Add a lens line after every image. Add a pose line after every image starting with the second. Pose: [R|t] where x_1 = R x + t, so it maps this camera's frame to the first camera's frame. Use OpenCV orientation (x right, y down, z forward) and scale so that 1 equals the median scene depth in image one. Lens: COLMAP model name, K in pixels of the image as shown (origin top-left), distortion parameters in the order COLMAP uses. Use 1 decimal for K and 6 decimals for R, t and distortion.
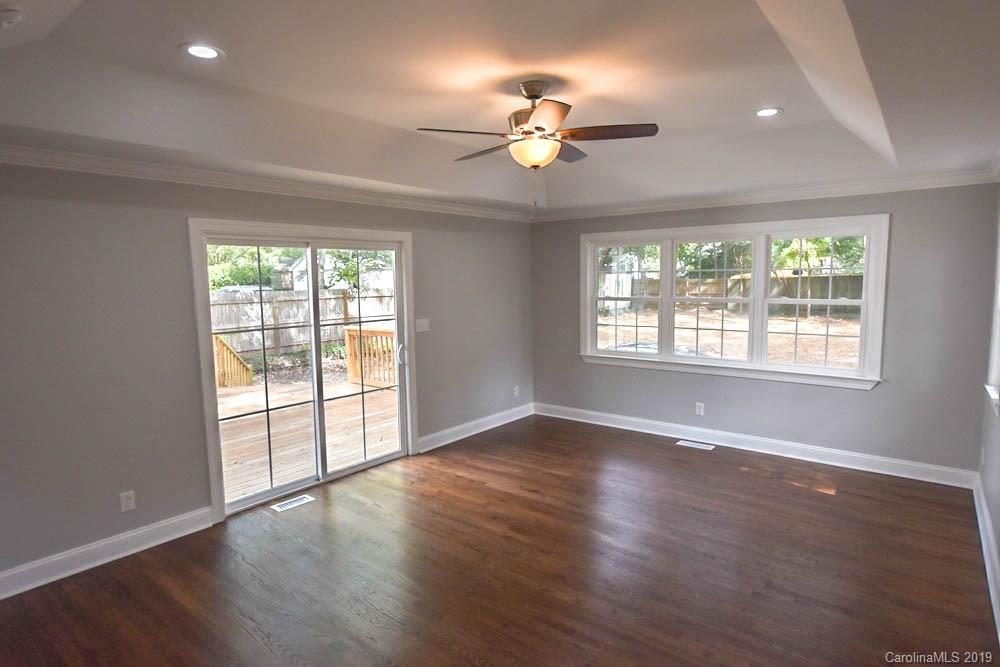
lens RADIAL K [[542.3, 0, 504.1], [0, 542.3, 332.6], [0, 0, 1]] dist [-0.024721, 0.002628]
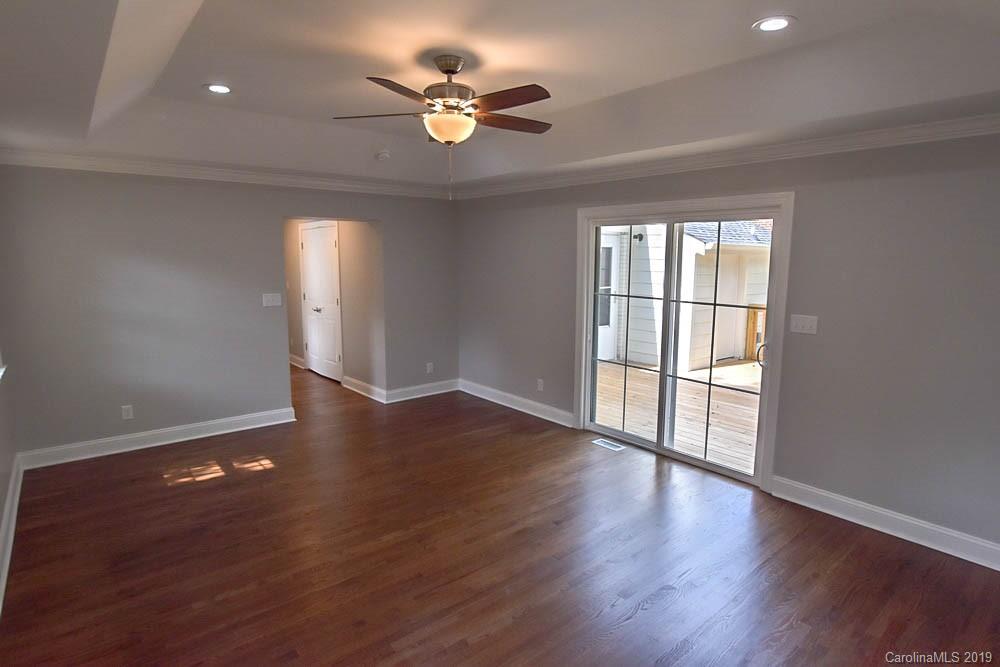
lens RADIAL K [[542.3, 0, 502.7], [0, 542.3, 336.2], [0, 0, 1]] dist [-0.024721, 0.002628]
pose [[-0.214944, 0.153162, -0.964542, 0.633448], [-0.103059, 0.978554, 0.178354, -0.084995], [0.971174, 0.137740, -0.194549, 0.808589]]
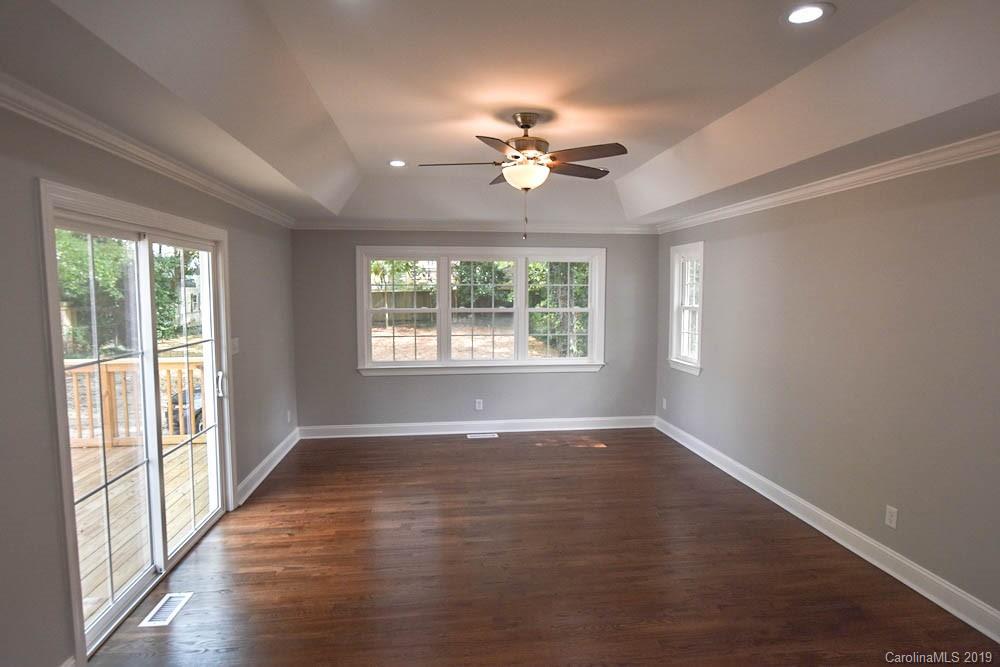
lens RADIAL K [[542.3, 0, 507.9], [0, 542.3, 332.2], [0, 0, 1]] dist [-0.024721, 0.002628]
pose [[0.691179, -0.041150, 0.721511, -0.473269], [0.060696, 0.998156, -0.001217, -0.008781], [-0.720130, 0.044634, 0.692402, 0.162689]]
